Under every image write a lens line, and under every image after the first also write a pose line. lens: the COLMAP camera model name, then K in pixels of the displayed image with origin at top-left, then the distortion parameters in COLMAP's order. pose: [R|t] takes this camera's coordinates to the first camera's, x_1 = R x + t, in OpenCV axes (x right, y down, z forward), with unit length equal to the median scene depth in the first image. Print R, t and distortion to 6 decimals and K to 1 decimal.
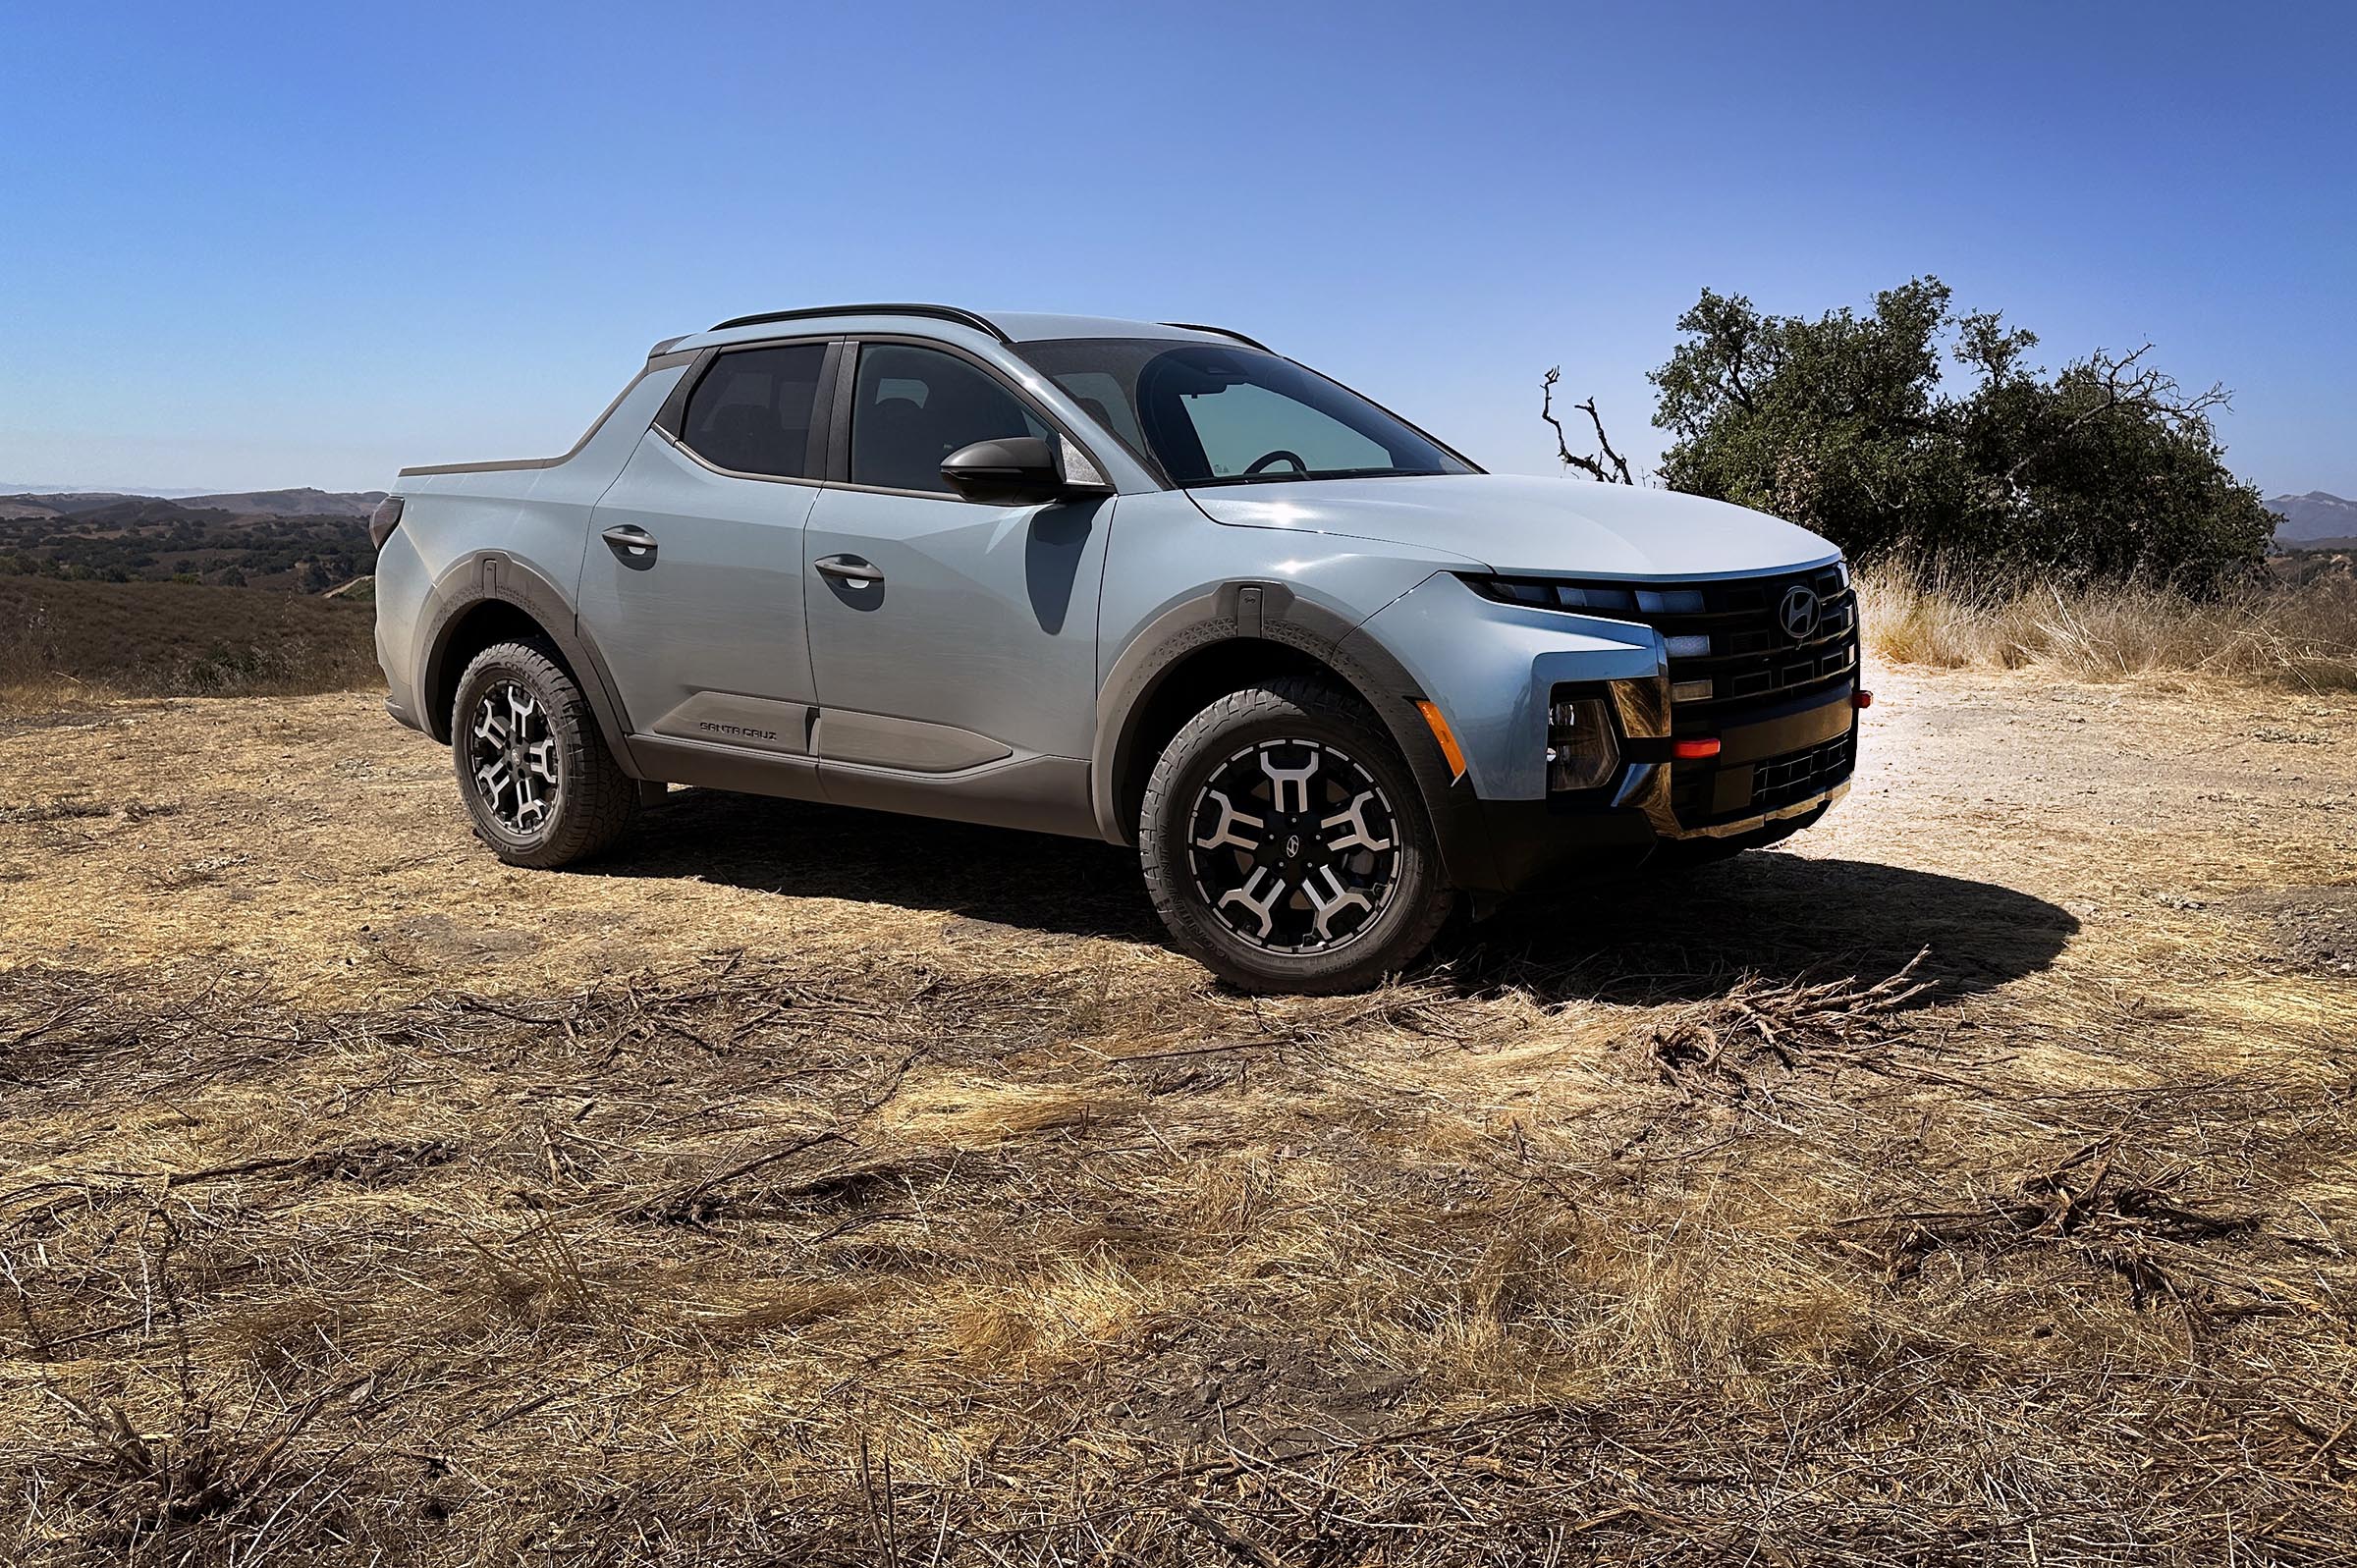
lens RADIAL K [[1574.5, 0, 1160.5], [0, 1574.5, 944.8], [0, 0, 1]] dist [0.036337, -0.051329]
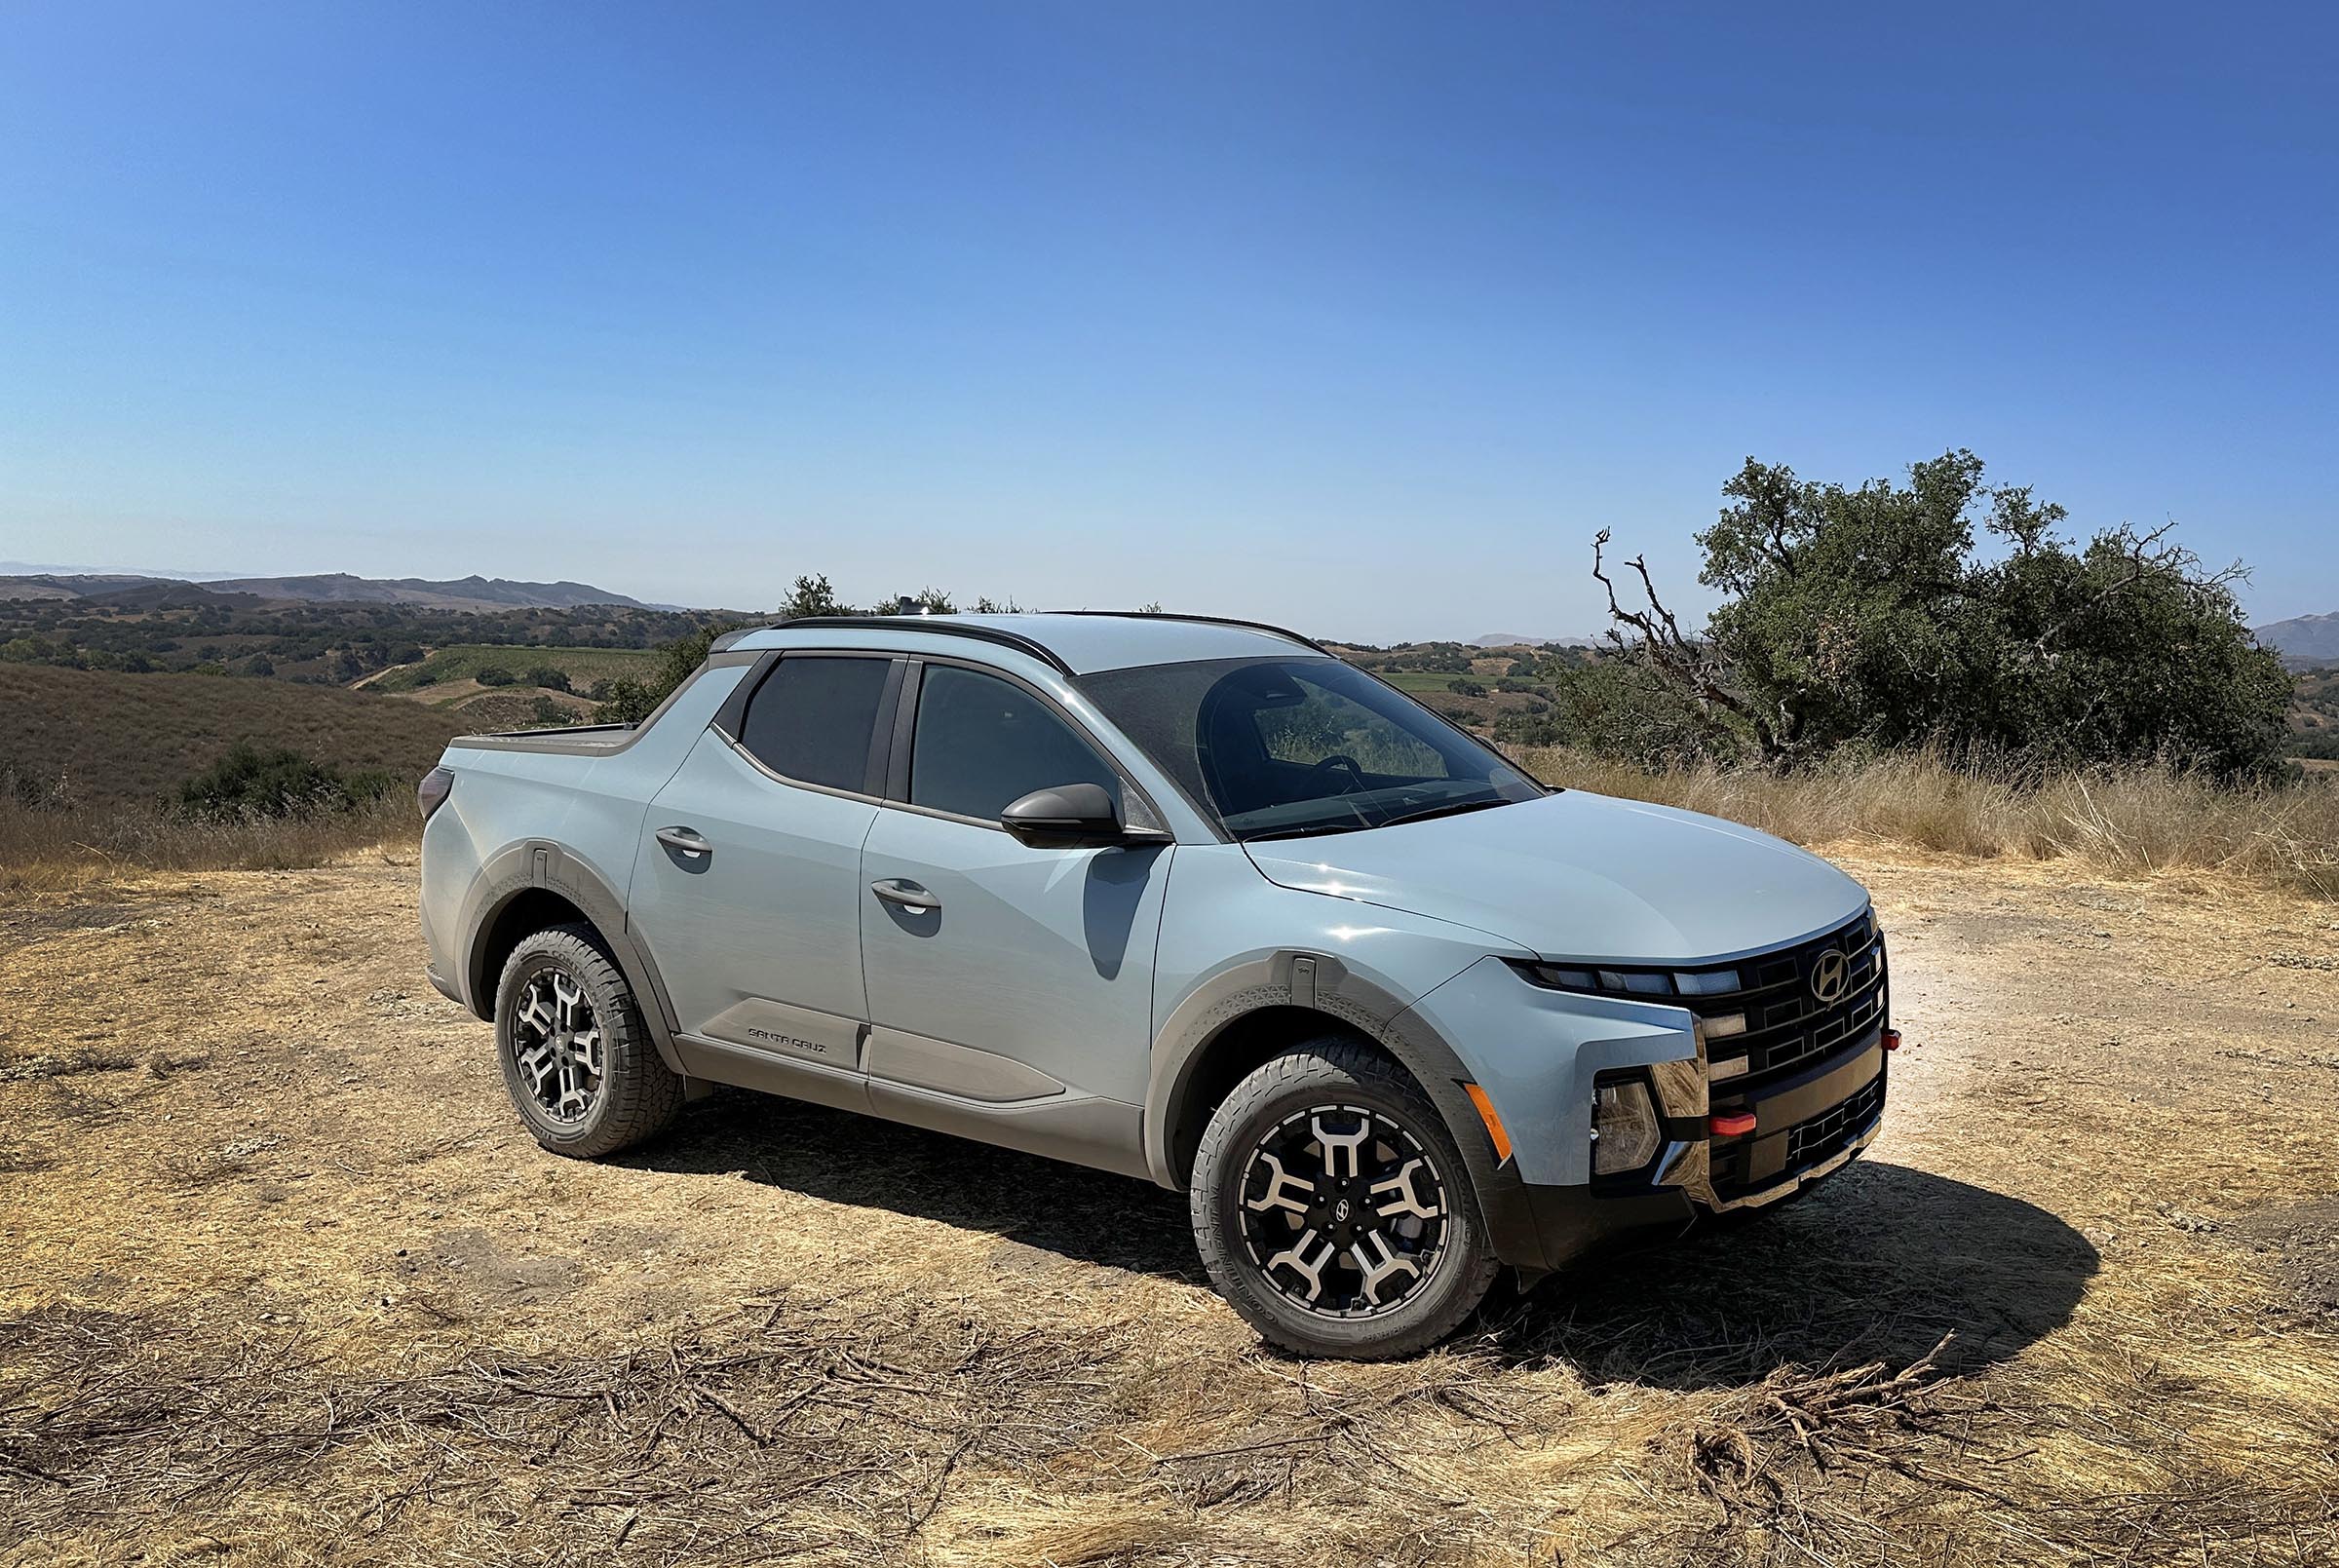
lens RADIAL K [[1612.4, 0, 1281.5], [0, 1612.4, 918.2], [0, 0, 1]] dist [-0.007824, -0.001071]
pose [[0.998744, 0.018740, 0.046466, -0.005929], [-0.016435, 0.998639, -0.049490, -0.179345], [-0.047331, 0.048665, 0.997693, -0.033595]]
